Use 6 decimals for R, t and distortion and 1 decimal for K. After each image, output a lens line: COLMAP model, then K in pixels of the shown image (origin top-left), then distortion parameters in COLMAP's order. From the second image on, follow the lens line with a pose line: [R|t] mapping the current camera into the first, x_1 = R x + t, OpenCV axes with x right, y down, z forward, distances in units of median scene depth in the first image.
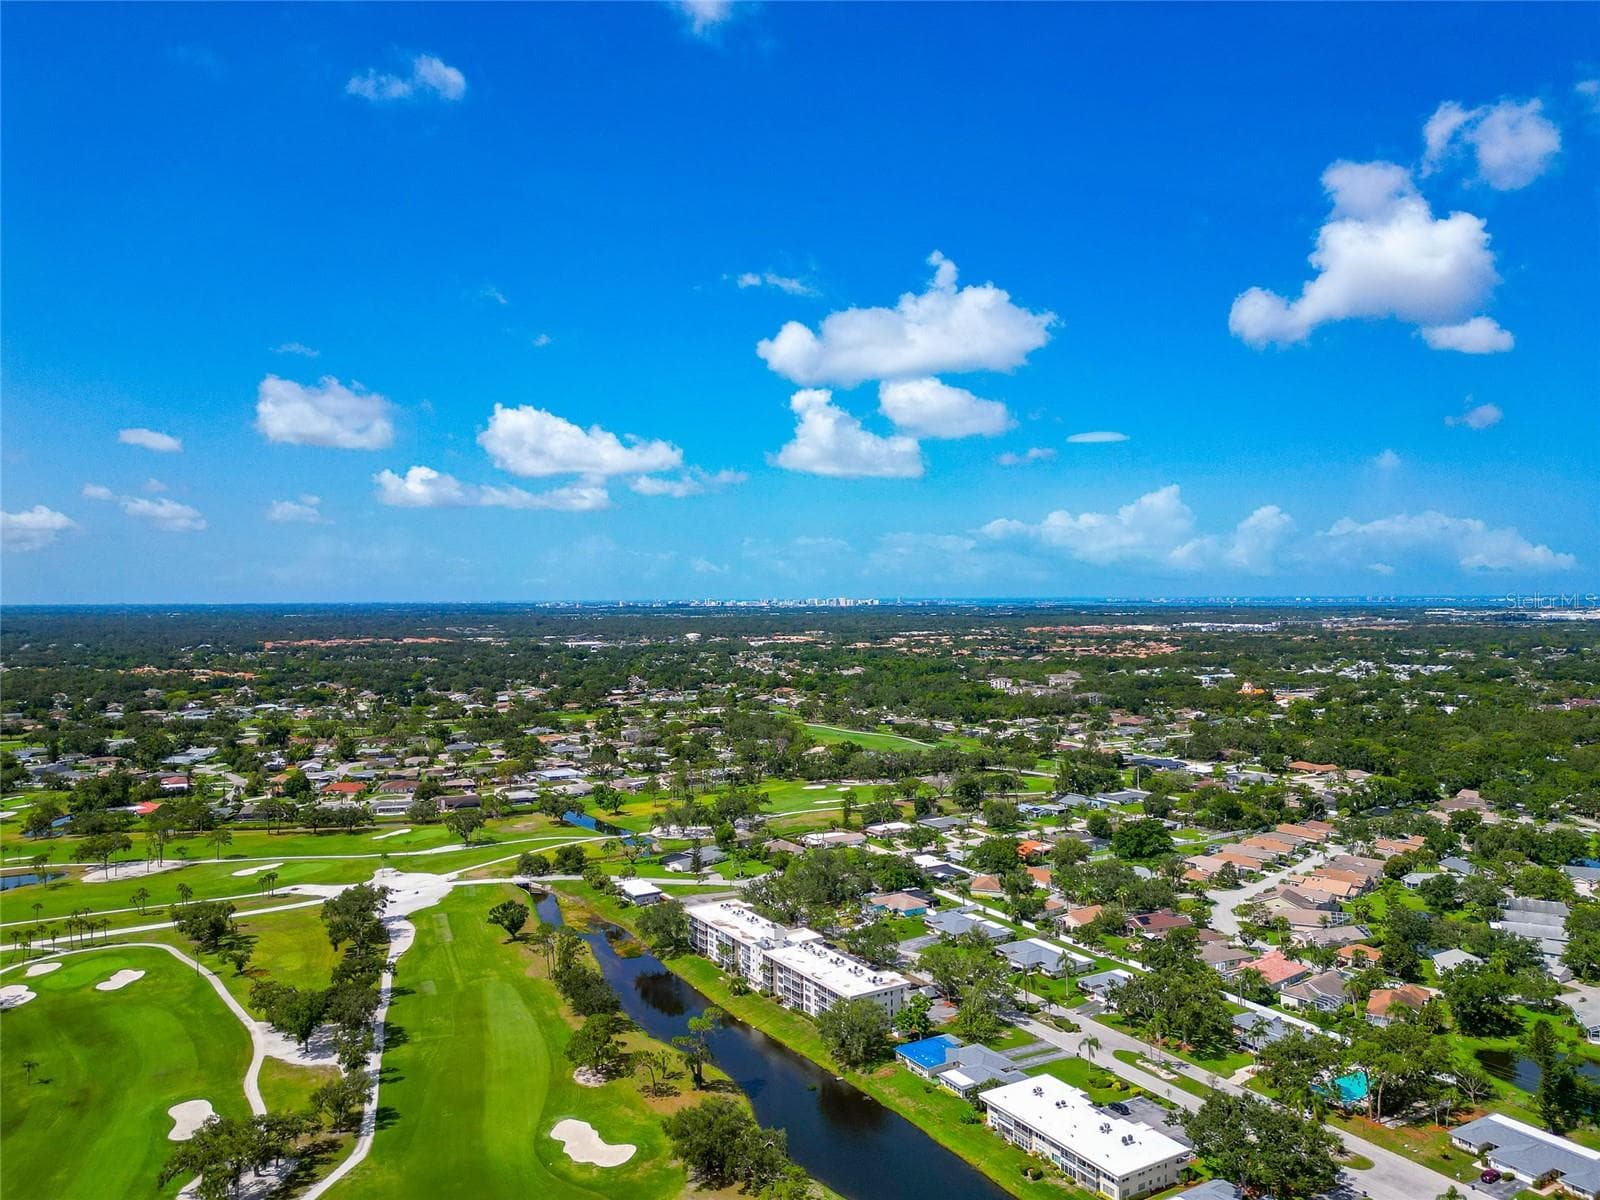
lens RADIAL K [[1146.5, 0, 804.2], [0, 1146.5, 633.2], [0, 0, 1]] dist [0.072914, -0.064040]
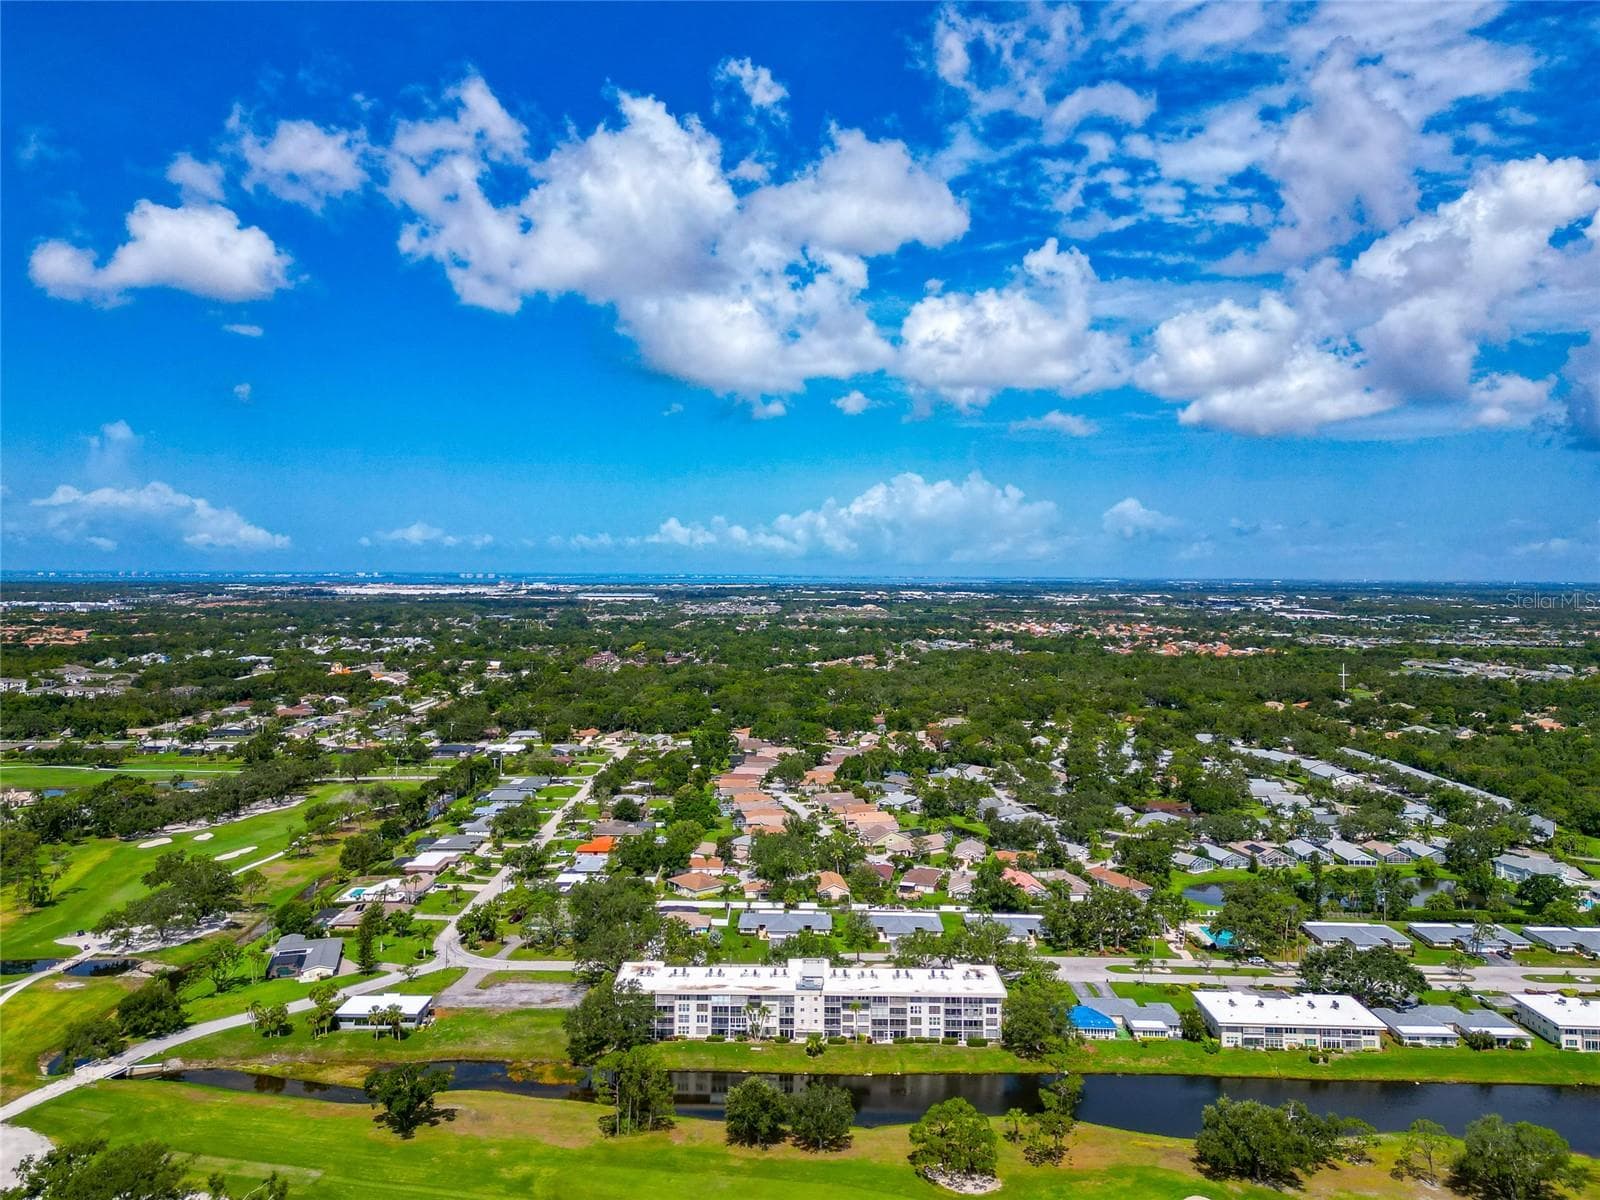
lens RADIAL K [[1146.5, 0, 783.1], [0, 1146.5, 556.3], [0, 0, 1]] dist [0.072914, -0.064040]
pose [[0.529937, 0.019487, 0.847813, -0.130463], [0.018454, 0.999234, -0.034502, -0.003492], [-0.847836, 0.033929, 0.529171, 0.091735]]
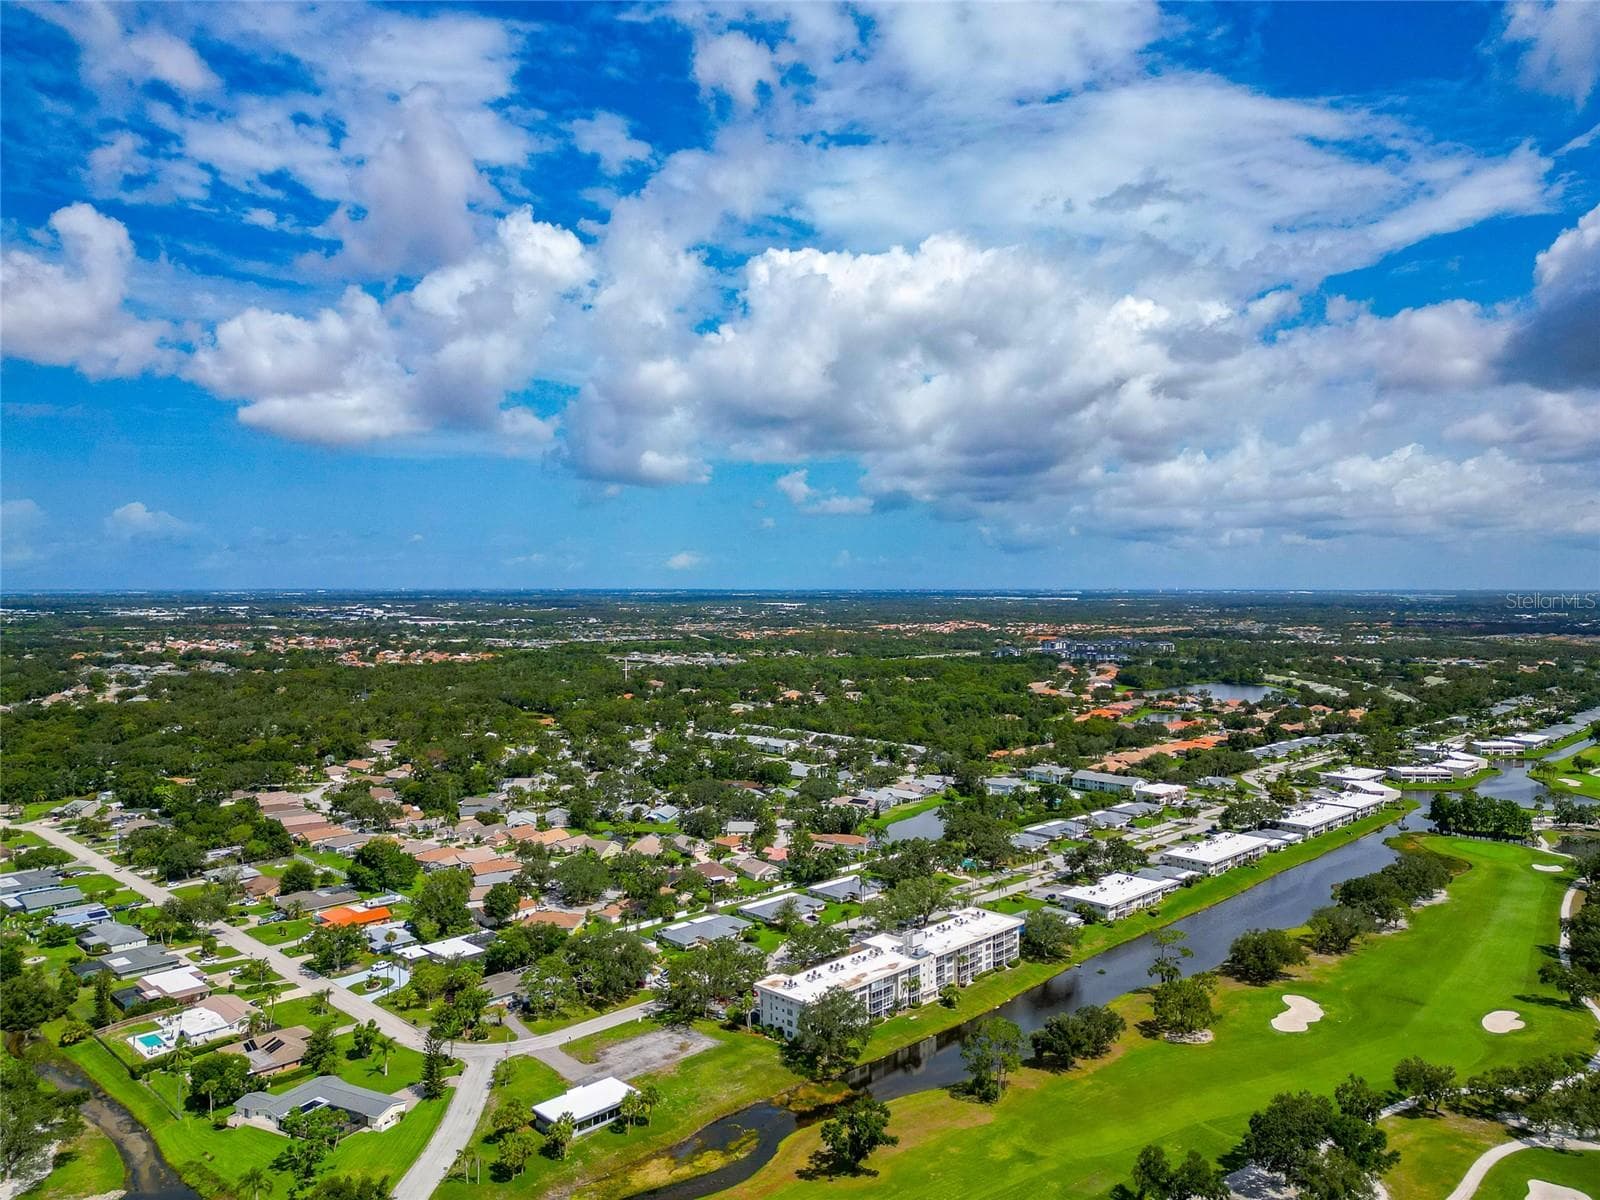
lens RADIAL K [[1146.5, 0, 789.4], [0, 1146.5, 592.9], [0, 0, 1]] dist [0.072914, -0.064040]
pose [[-0.251073, -0.001392, 0.967967, -0.157083], [0.033385, 0.999392, 0.010097, -0.007520], [-0.967392, 0.034850, -0.250873, 0.223245]]
